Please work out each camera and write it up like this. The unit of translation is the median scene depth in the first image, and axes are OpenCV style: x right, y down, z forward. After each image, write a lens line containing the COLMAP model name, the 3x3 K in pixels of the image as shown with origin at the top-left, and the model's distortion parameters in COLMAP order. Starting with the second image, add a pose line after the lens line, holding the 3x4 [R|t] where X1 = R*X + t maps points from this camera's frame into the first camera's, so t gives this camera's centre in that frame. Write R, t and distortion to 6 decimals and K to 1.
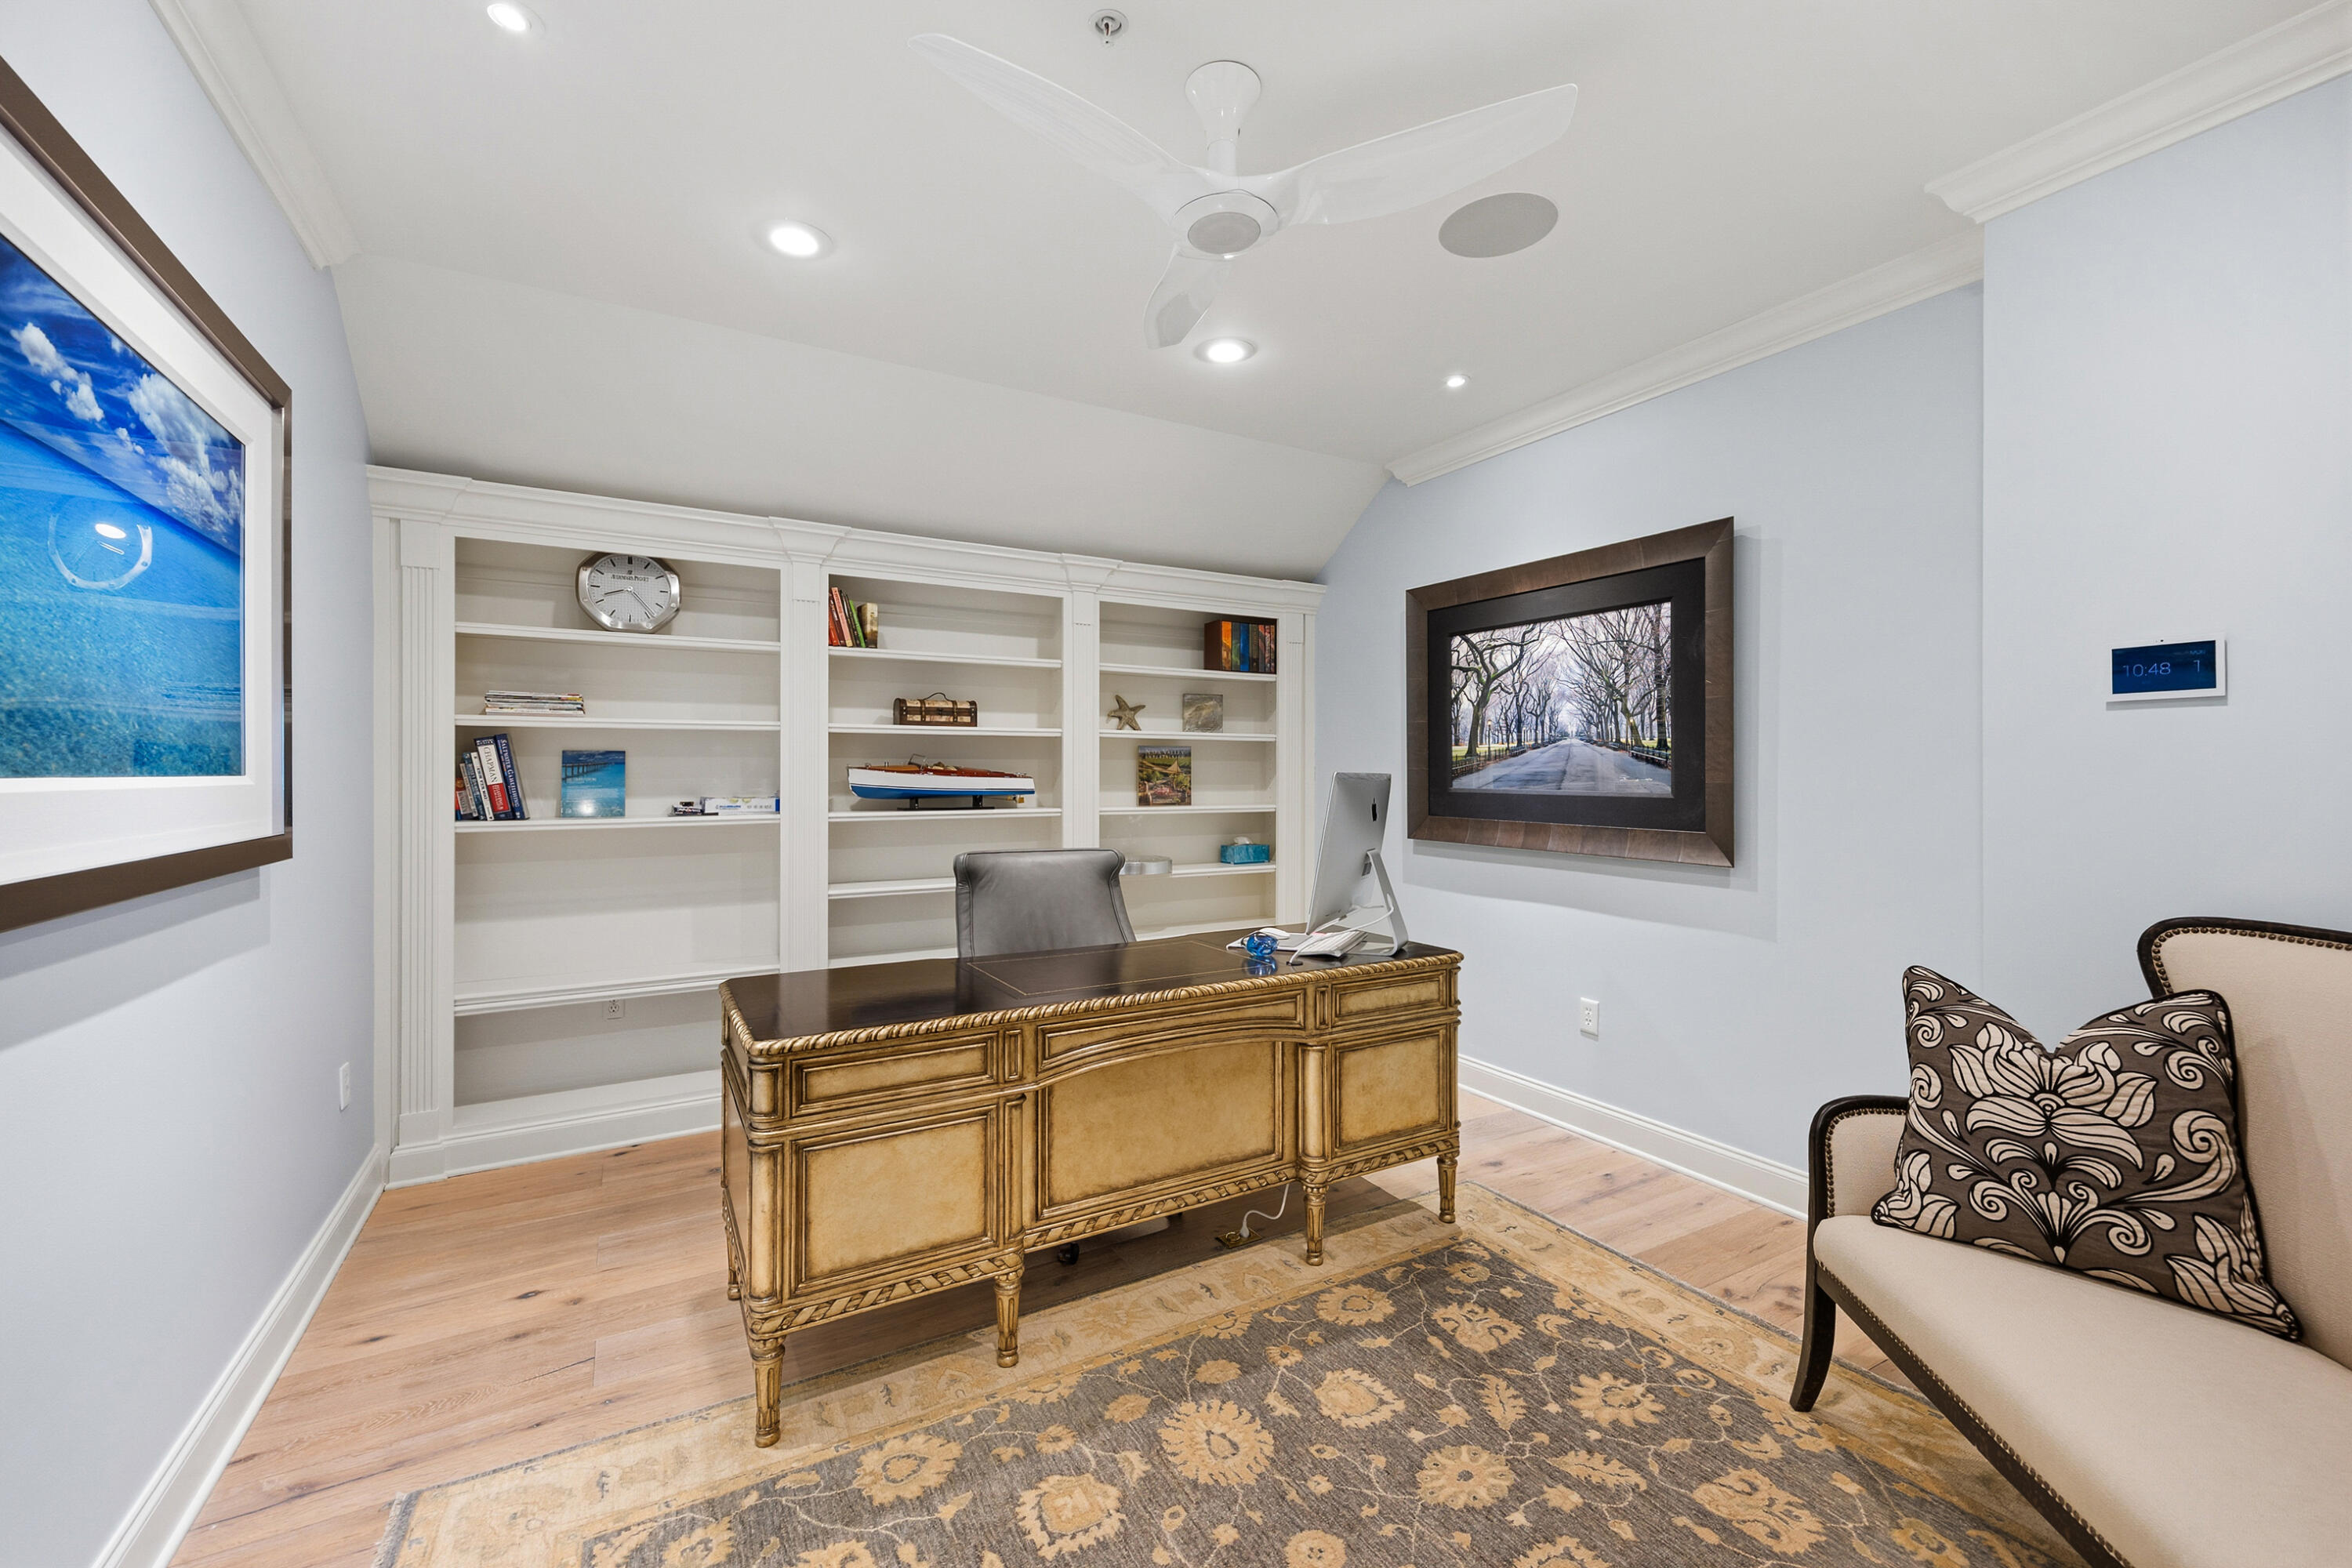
lens RADIAL K [[938.3, 0, 1182.2], [0, 938.3, 759.8], [0, 0, 1]] dist [-0.003754, -0.000108]
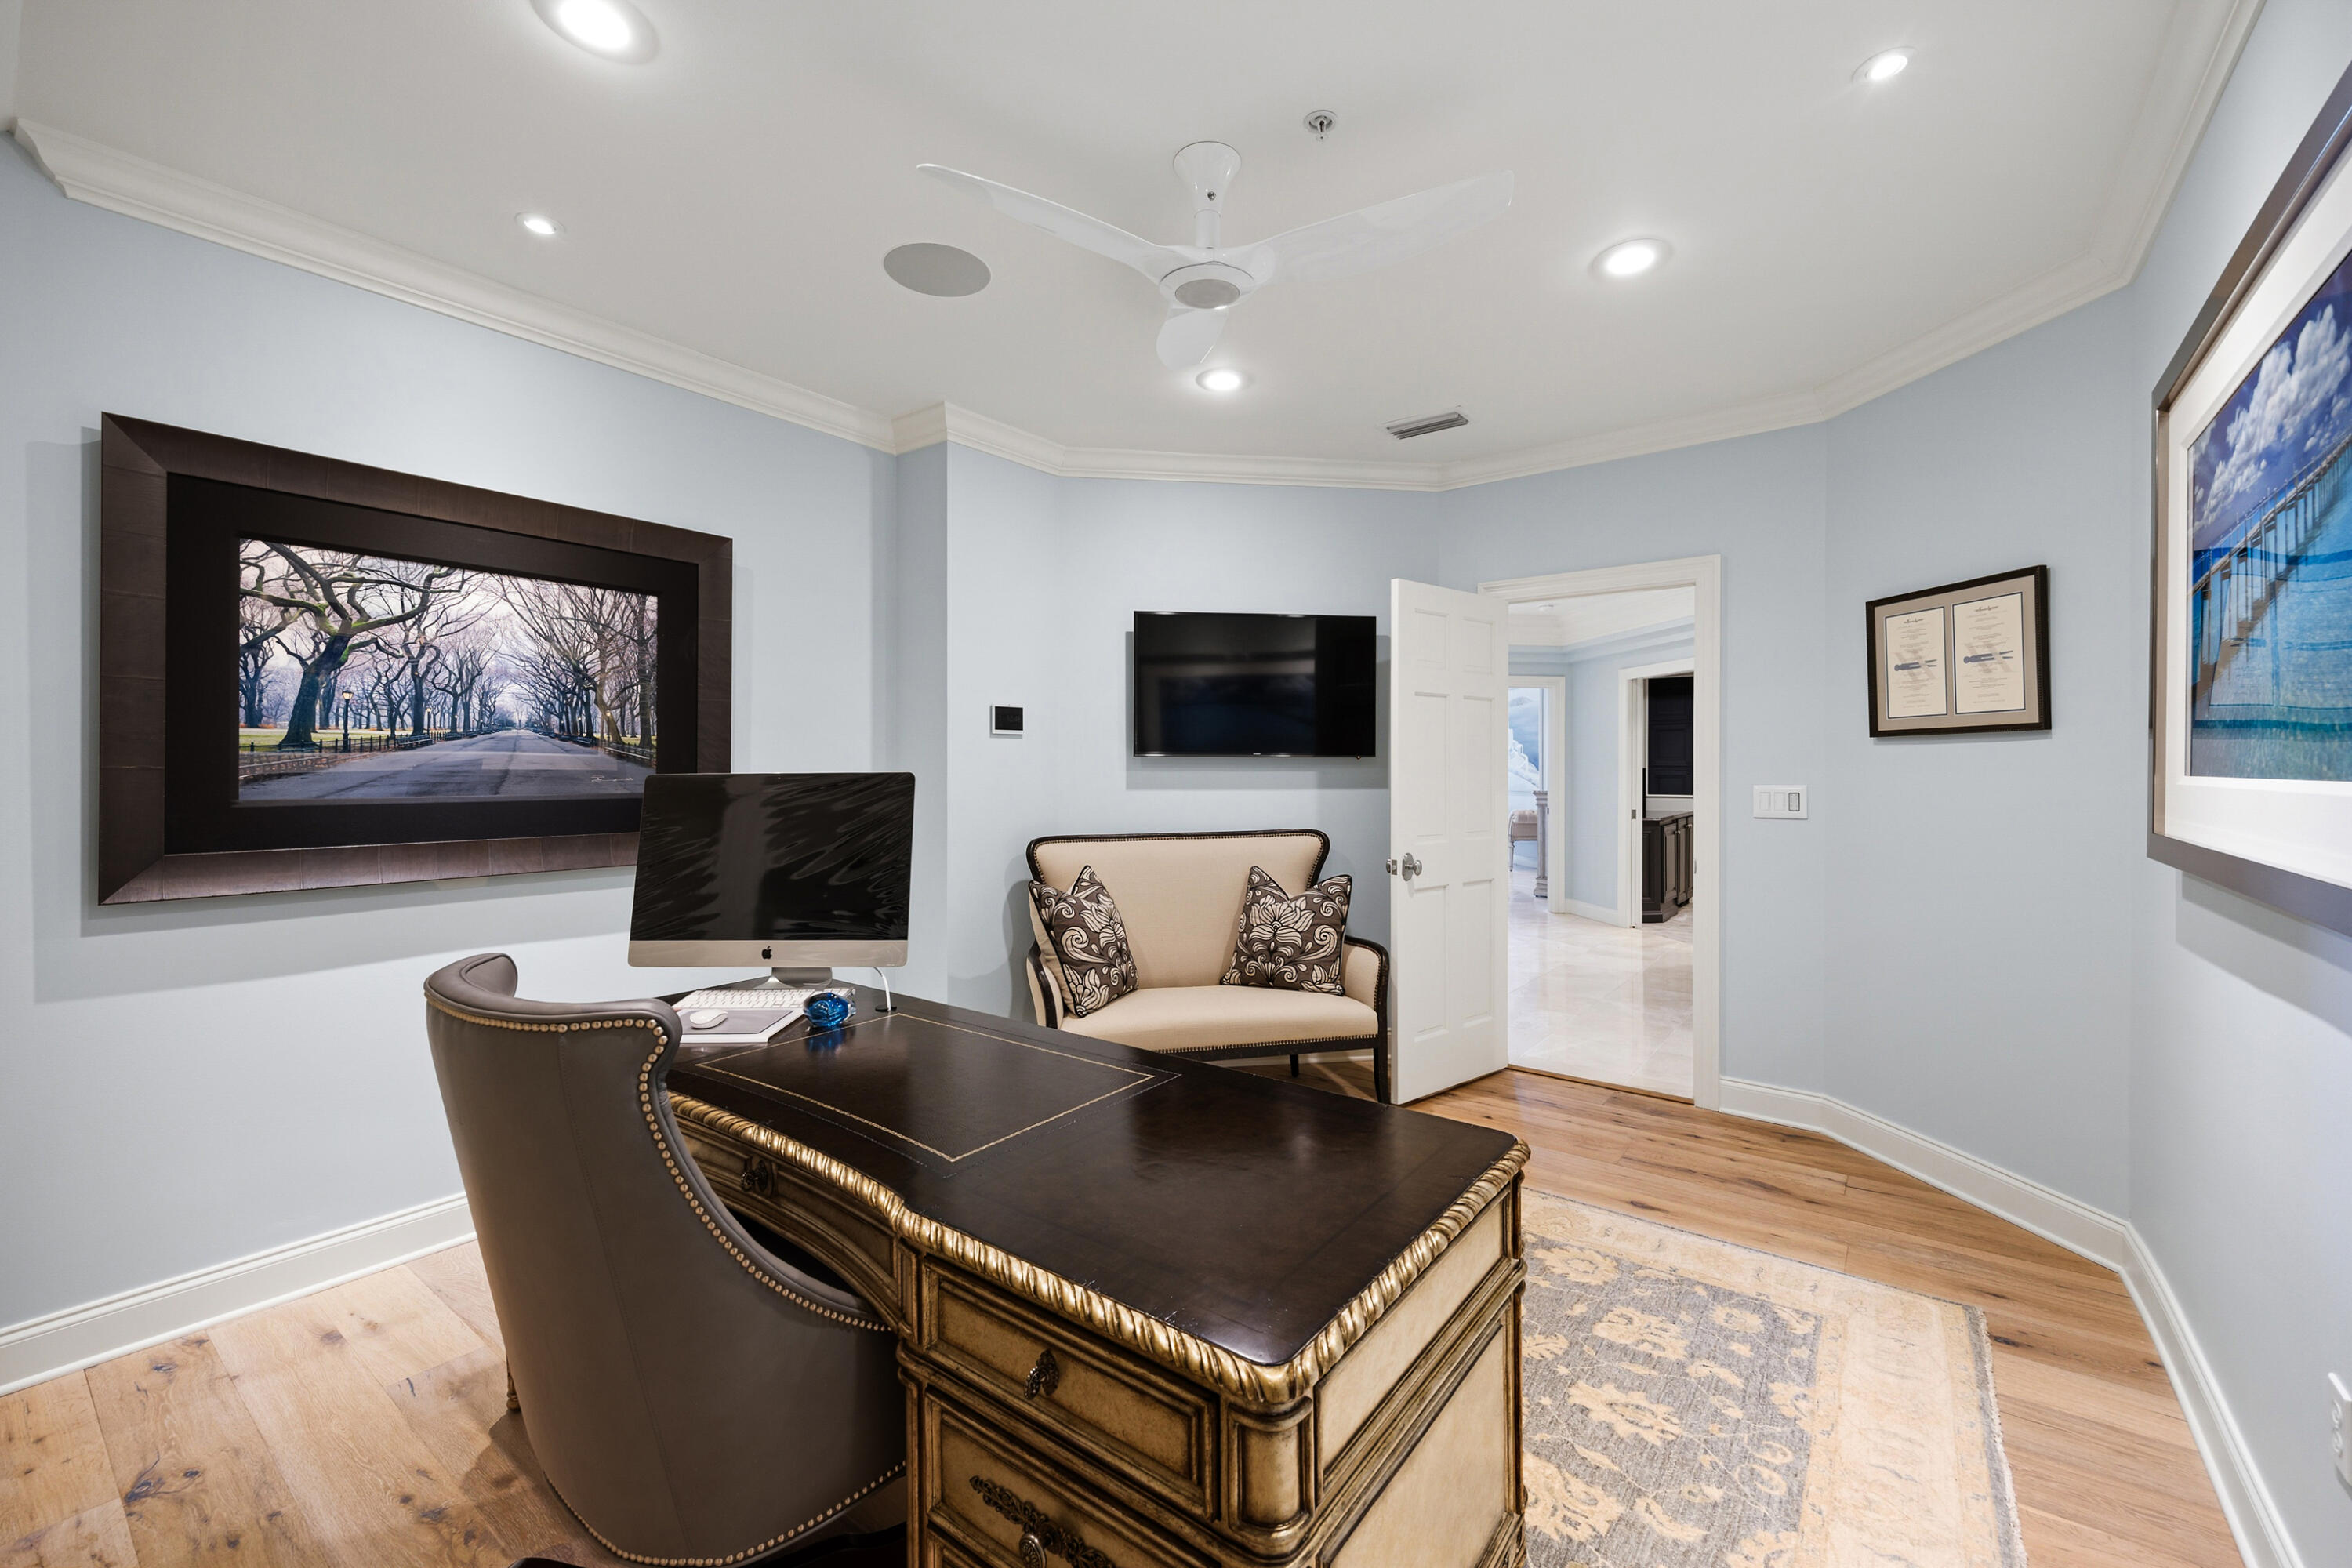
lens RADIAL K [[938.3, 0, 1182.2], [0, 938.3, 759.8], [0, 0, 1]] dist [-0.003754, -0.000108]
pose [[-0.370020, 0.010877, 0.928960, -0.539683], [-0.009774, 0.999831, -0.015599, 0.010326], [-0.928973, -0.014852, -0.369851, 0.785059]]
